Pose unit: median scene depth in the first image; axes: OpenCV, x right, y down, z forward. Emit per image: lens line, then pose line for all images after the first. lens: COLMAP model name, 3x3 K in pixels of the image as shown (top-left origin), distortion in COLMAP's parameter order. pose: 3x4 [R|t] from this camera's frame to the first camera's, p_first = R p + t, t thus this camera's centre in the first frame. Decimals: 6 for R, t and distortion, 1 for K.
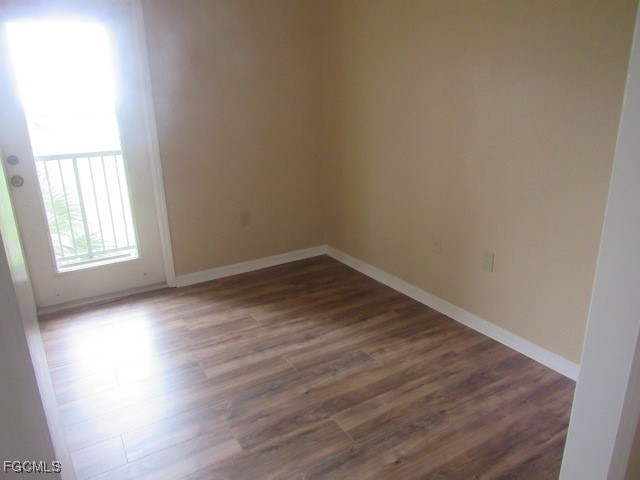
lens RADIAL K [[461.5, 0, 320.0], [0, 461.5, 240.0], [0, 0, 1]] dist [-0.020594, 0.000184]
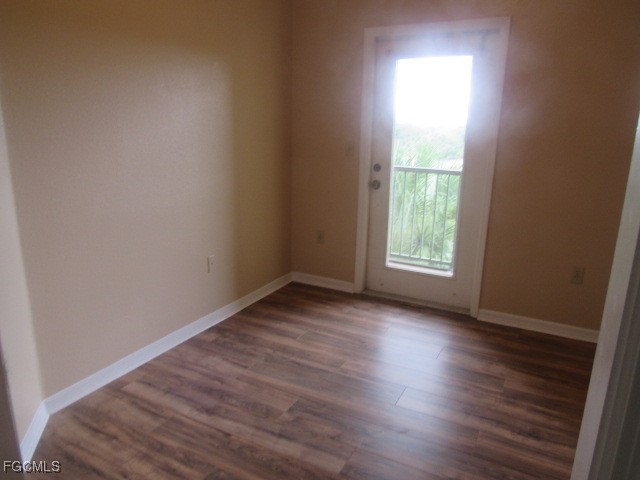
lens RADIAL K [[461.5, 0, 320.0], [0, 461.5, 240.0], [0, 0, 1]] dist [-0.020594, 0.000184]
pose [[0.524187, 0.249188, -0.814330, 0.287881], [-0.290791, 0.951132, 0.103866, -0.065675], [0.800418, 0.182355, 0.571032, 0.183617]]
